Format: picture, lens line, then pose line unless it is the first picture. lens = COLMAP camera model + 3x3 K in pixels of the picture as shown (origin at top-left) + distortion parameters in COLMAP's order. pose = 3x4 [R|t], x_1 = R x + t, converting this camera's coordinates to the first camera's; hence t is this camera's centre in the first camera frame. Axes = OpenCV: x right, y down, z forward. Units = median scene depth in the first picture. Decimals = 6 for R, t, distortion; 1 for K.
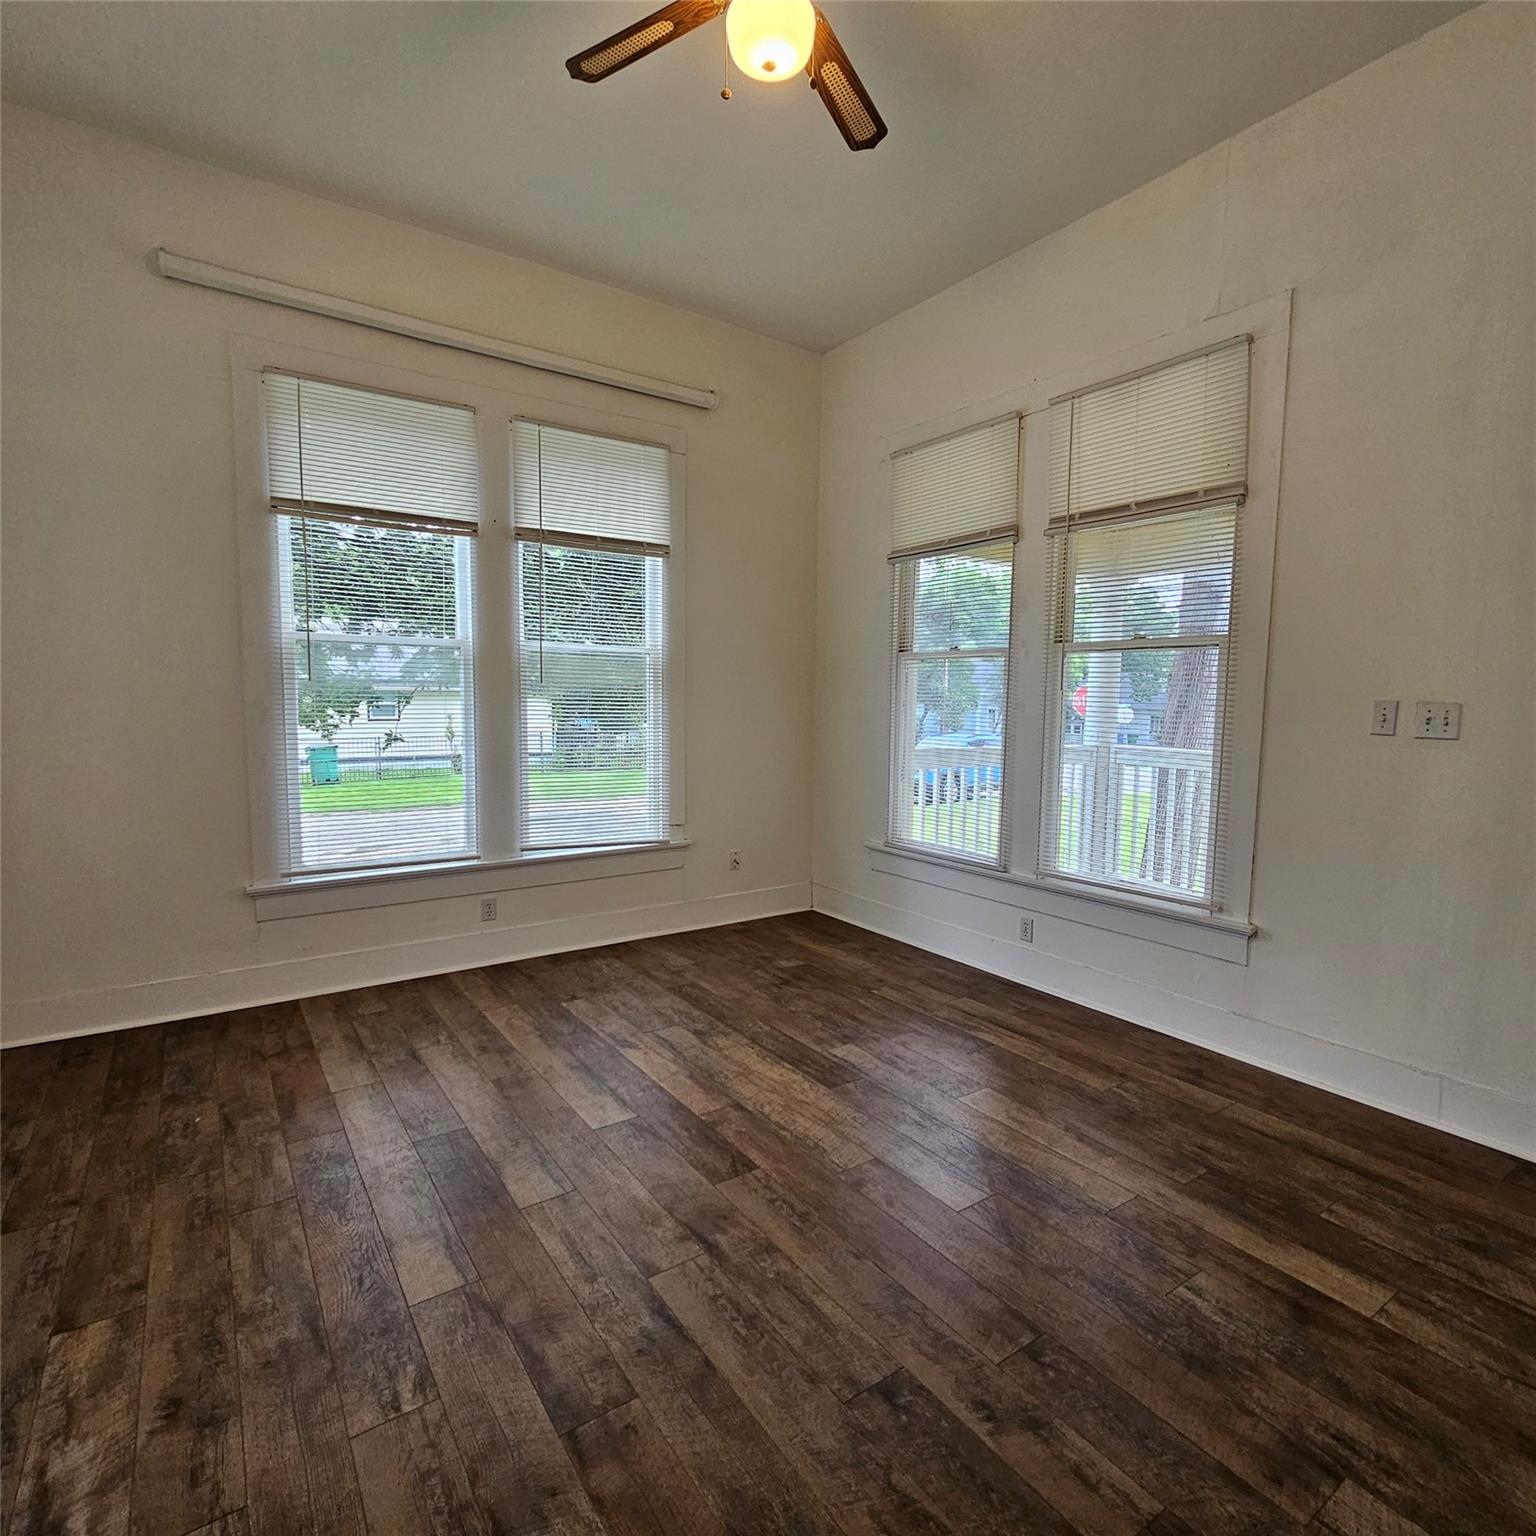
lens RADIAL K [[832.3, 0, 761.1], [0, 832.3, 767.2], [0, 0, 1]] dist [-0.000282, 0.000462]
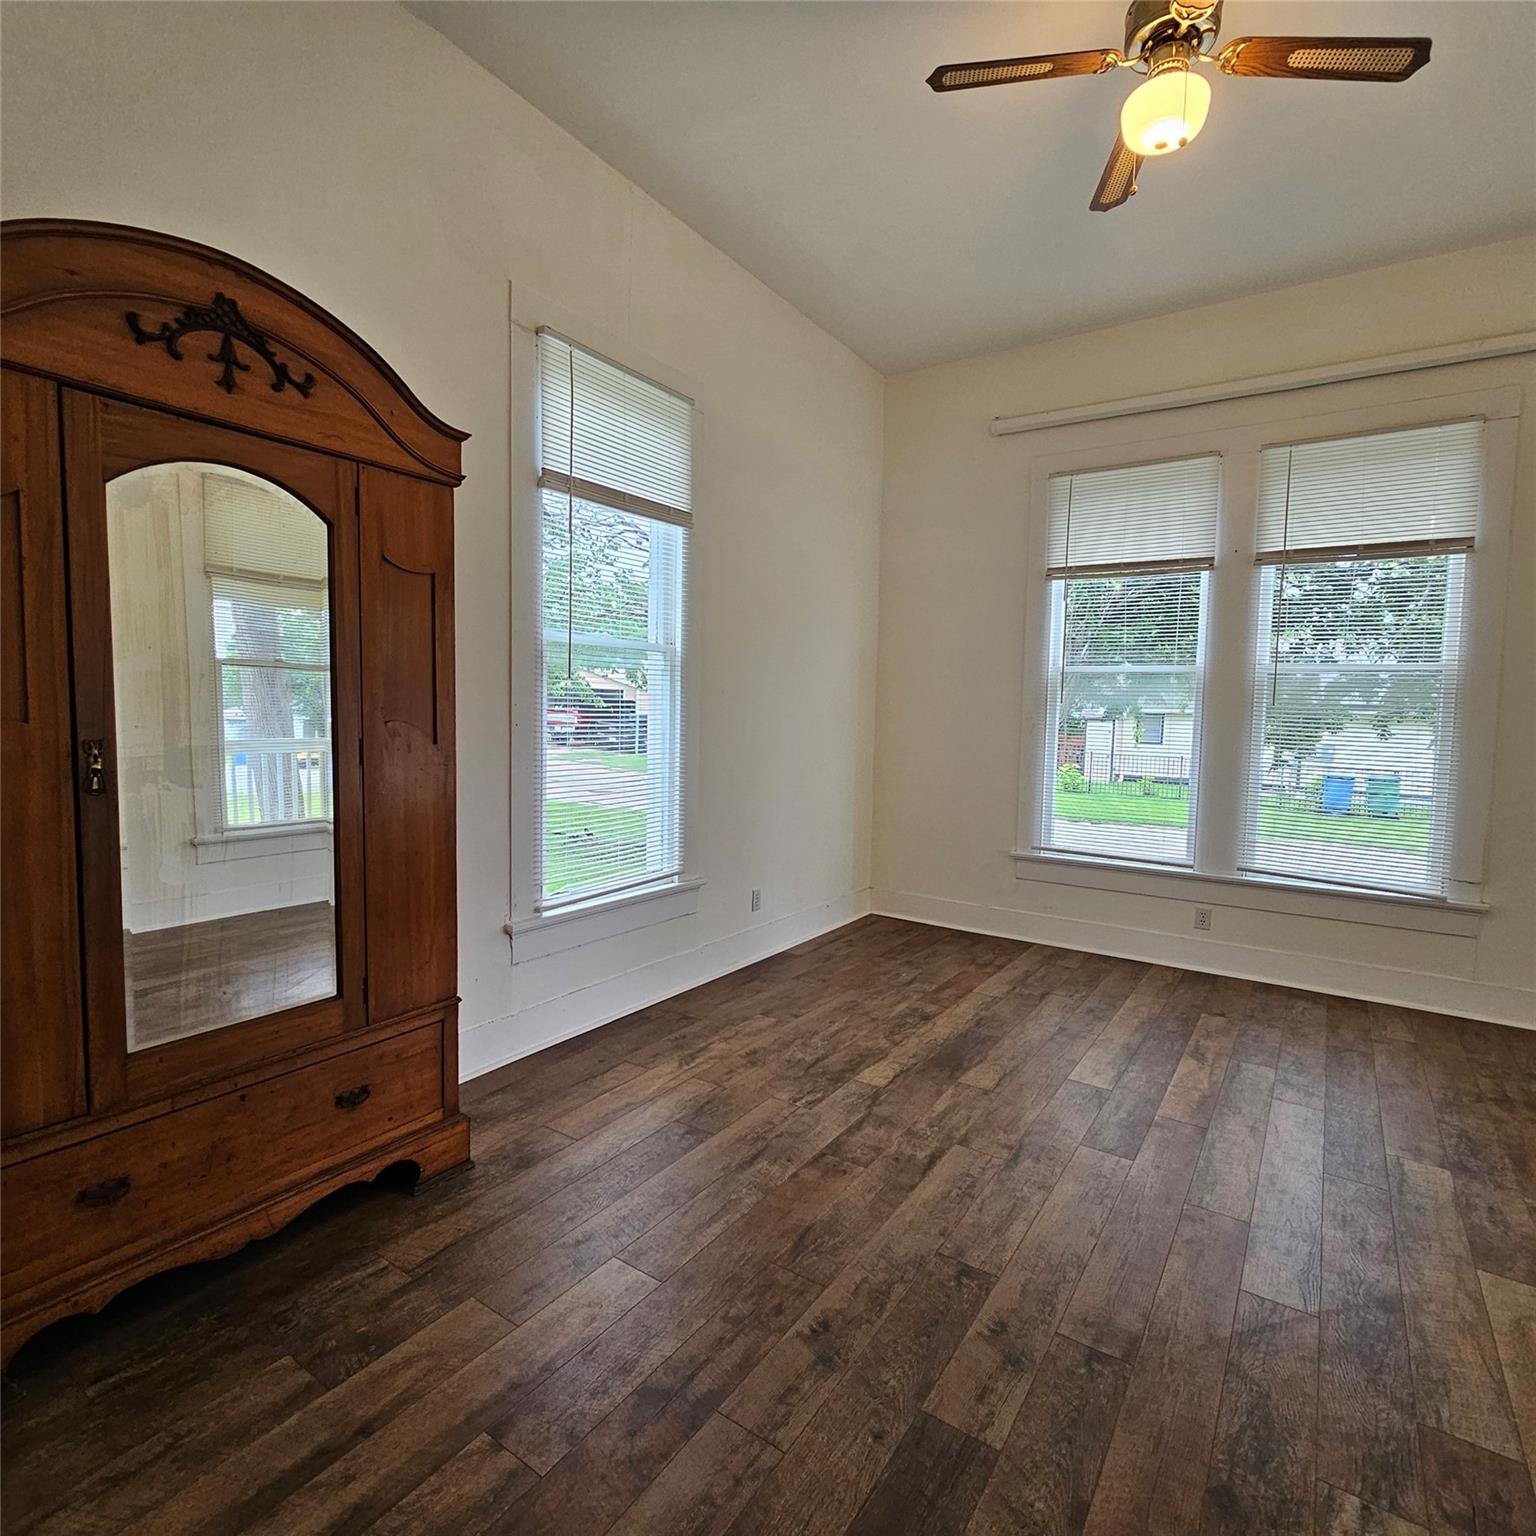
lens RADIAL K [[832.3, 0, 769.6], [0, 832.3, 770.6], [0, 0, 1]] dist [-0.000282, 0.000462]
pose [[0.366553, 0.070162, -0.927748, 0.631874], [-0.096226, 0.994664, 0.037203, -0.004428], [0.925408, 0.075637, 0.371349, 0.118102]]
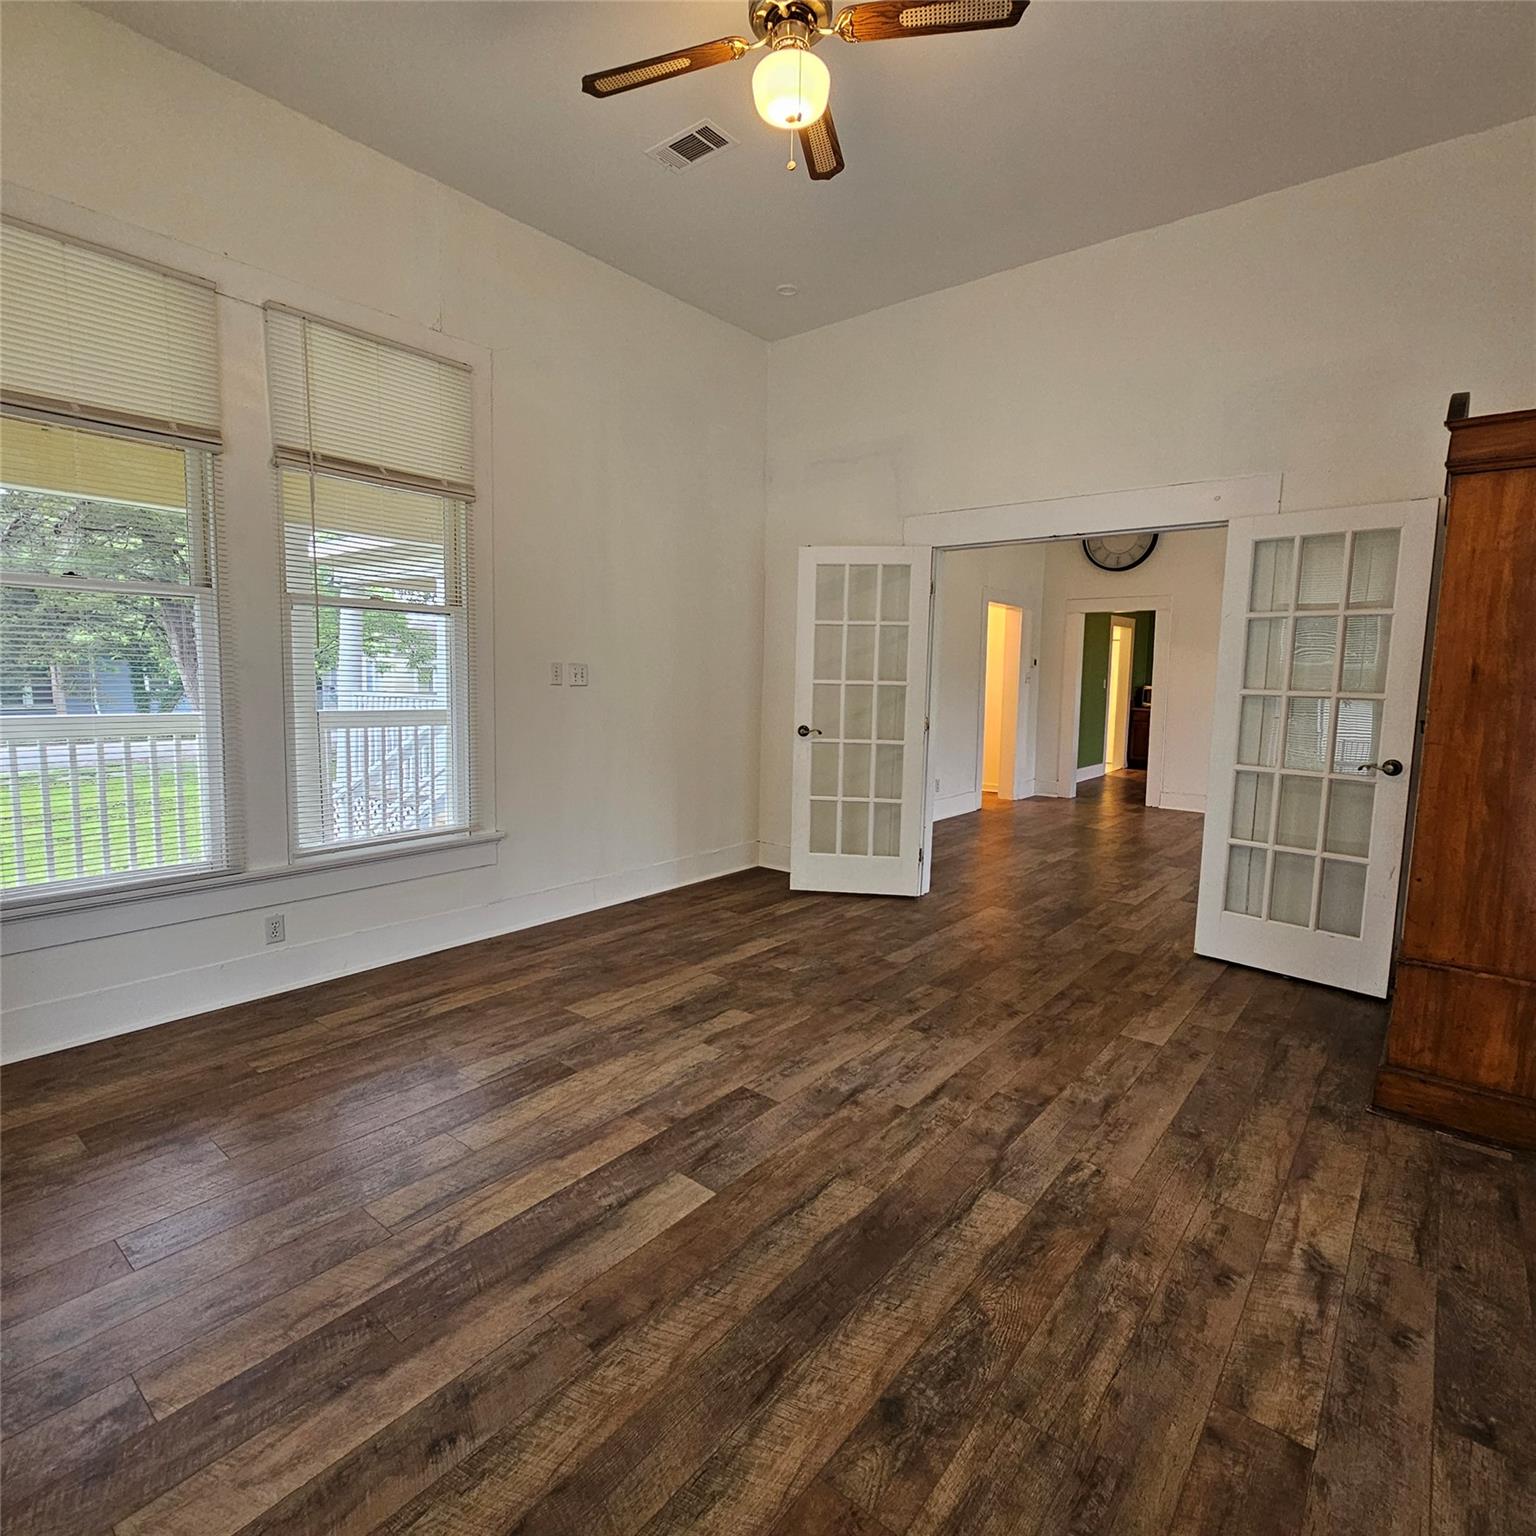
lens RADIAL K [[832.3, 0, 768.0], [0, 832.3, 771.5], [0, 0, 1]] dist [-0.000282, 0.000462]
pose [[-0.279733, -0.128687, 0.951414, -0.837746], [0.058273, 0.986873, 0.150616, -0.086058], [-0.958308, 0.097574, -0.268562, 1.002882]]
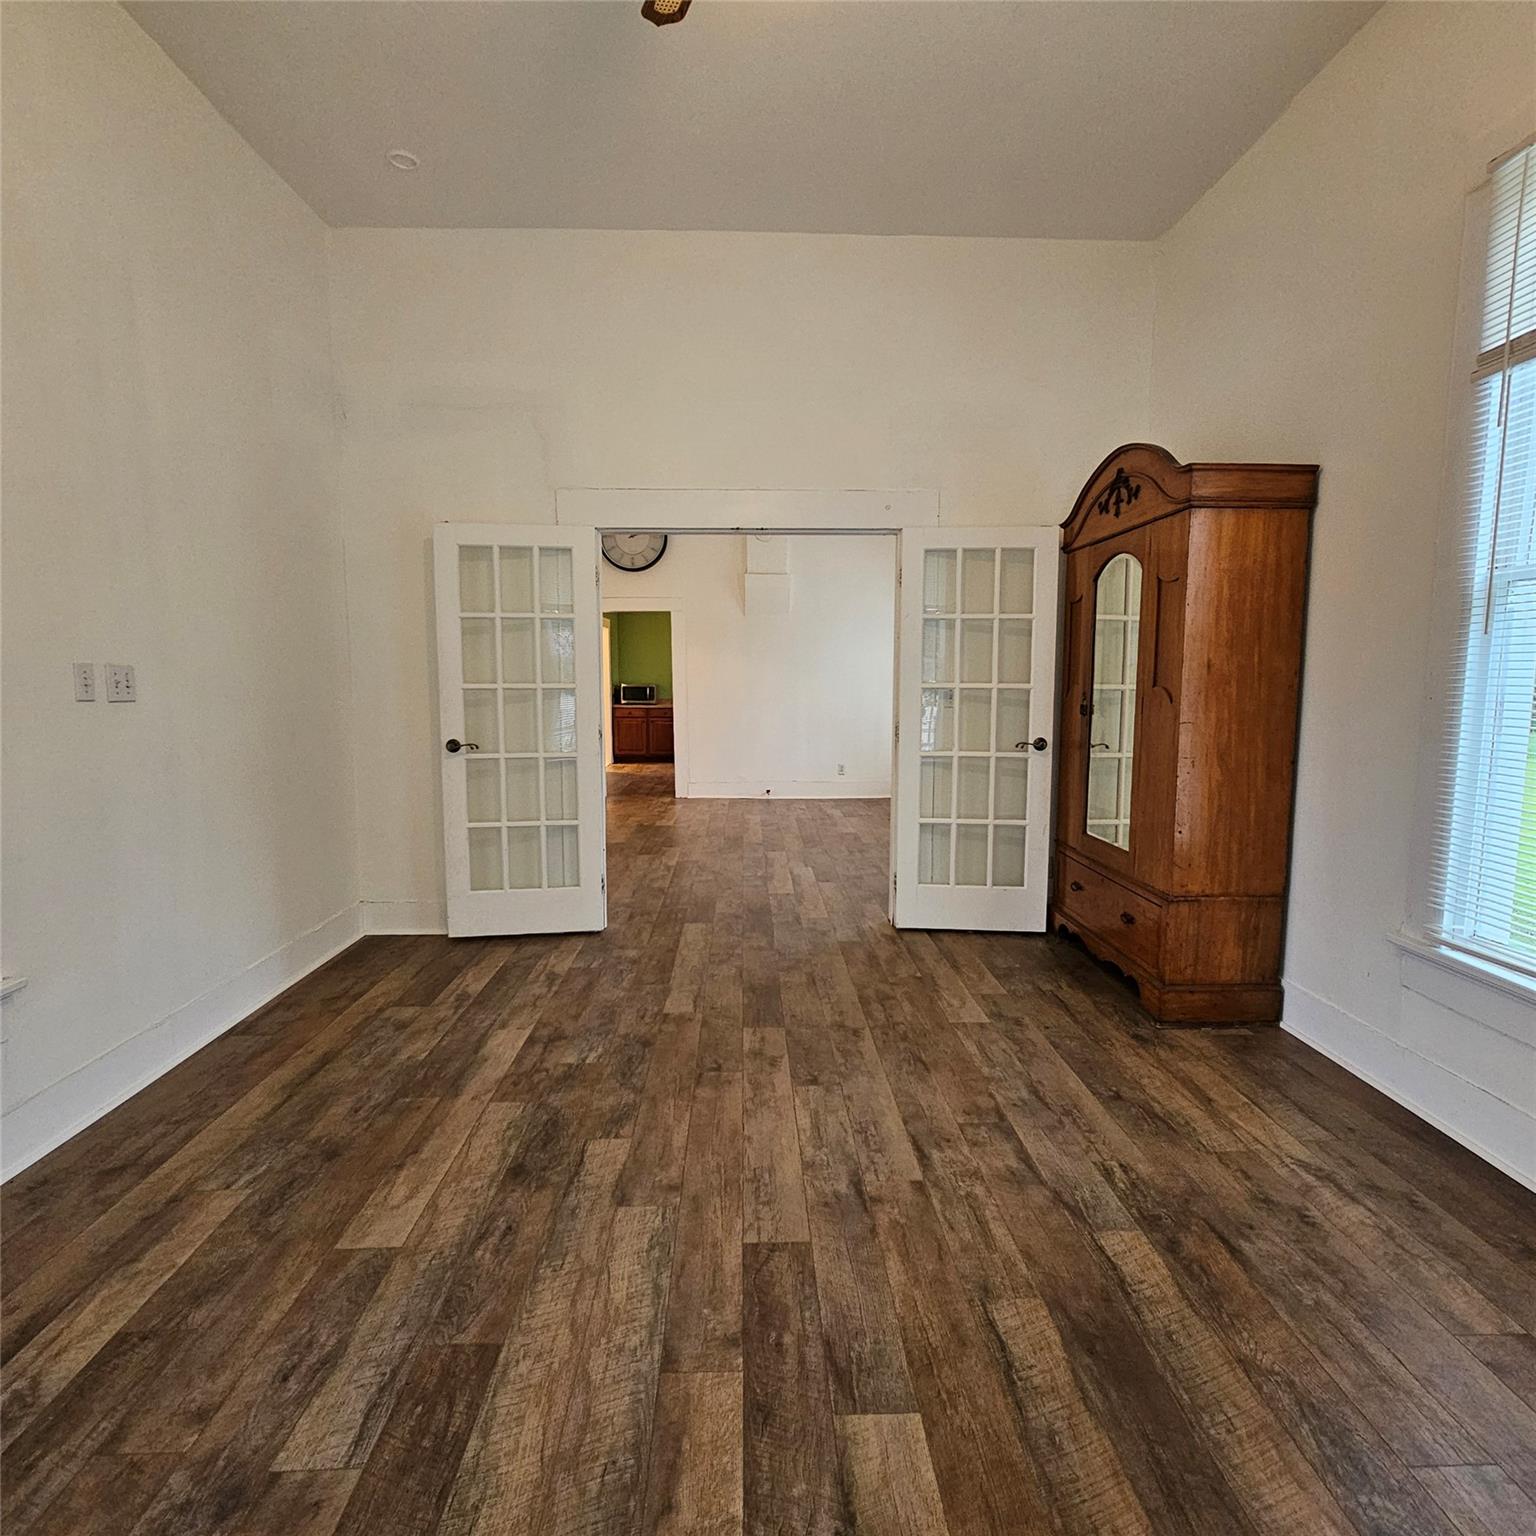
lens RADIAL K [[832.3, 0, 762.7], [0, 832.3, 769.5], [0, 0, 1]] dist [-0.000282, 0.000462]
pose [[-0.839300, -0.070281, 0.539106, -0.346505], [0.035461, 0.982421, 0.183281, -0.100641], [-0.542510, 0.172945, -0.822054, 1.291156]]
